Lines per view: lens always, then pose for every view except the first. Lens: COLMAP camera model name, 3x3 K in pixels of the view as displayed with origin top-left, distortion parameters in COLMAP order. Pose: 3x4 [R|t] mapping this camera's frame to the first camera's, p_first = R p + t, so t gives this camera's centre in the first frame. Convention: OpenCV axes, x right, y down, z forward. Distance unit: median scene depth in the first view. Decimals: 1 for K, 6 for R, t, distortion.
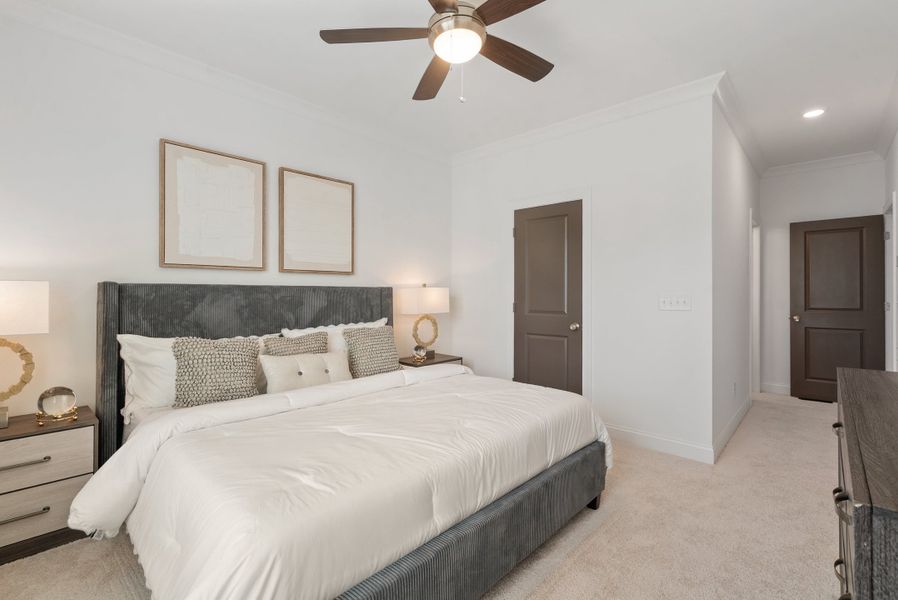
lens RADIAL K [[401.3, 0, 449.0], [0, 401.3, 300.0], [0, 0, 1]] dist [-0.004565, 0.000063]
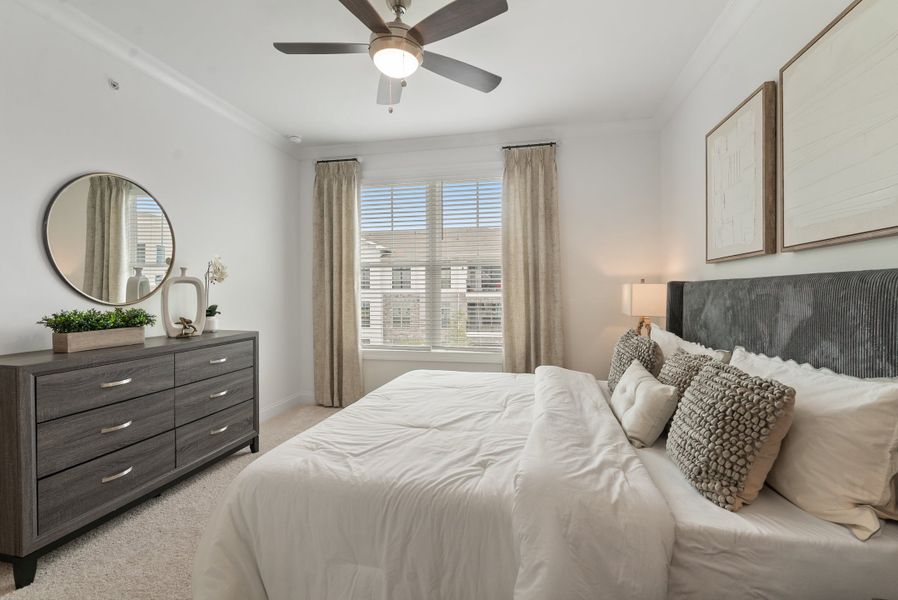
lens RADIAL K [[412.4, 0, 446.0], [0, 412.4, 294.5], [0, 0, 1]] dist [-0.000124, 0.000095]
pose [[-0.858932, 0.002336, -0.512084, 0.255386], [-0.005915, 0.999878, 0.014482, -0.013268], [0.512056, 0.015468, -0.858813, 1.091791]]
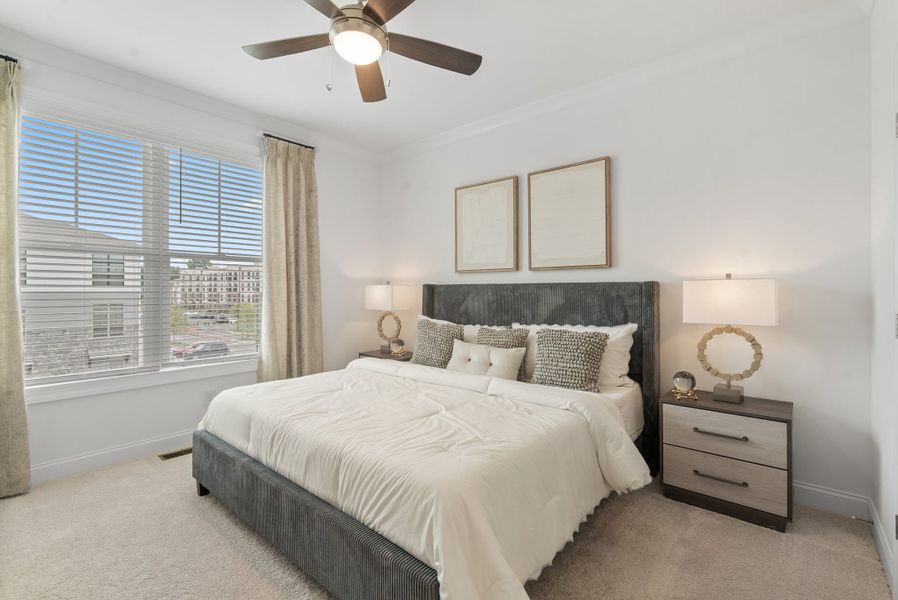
lens RADIAL K [[412.4, 0, 446.0], [0, 412.4, 294.5], [0, 0, 1]] dist [-0.000124, 0.000095]
pose [[0.050877, 0.006098, -0.998686, 0.584280], [-0.012569, 0.999906, 0.005465, -0.007973], [0.998626, 0.012274, 0.050949, 0.625719]]
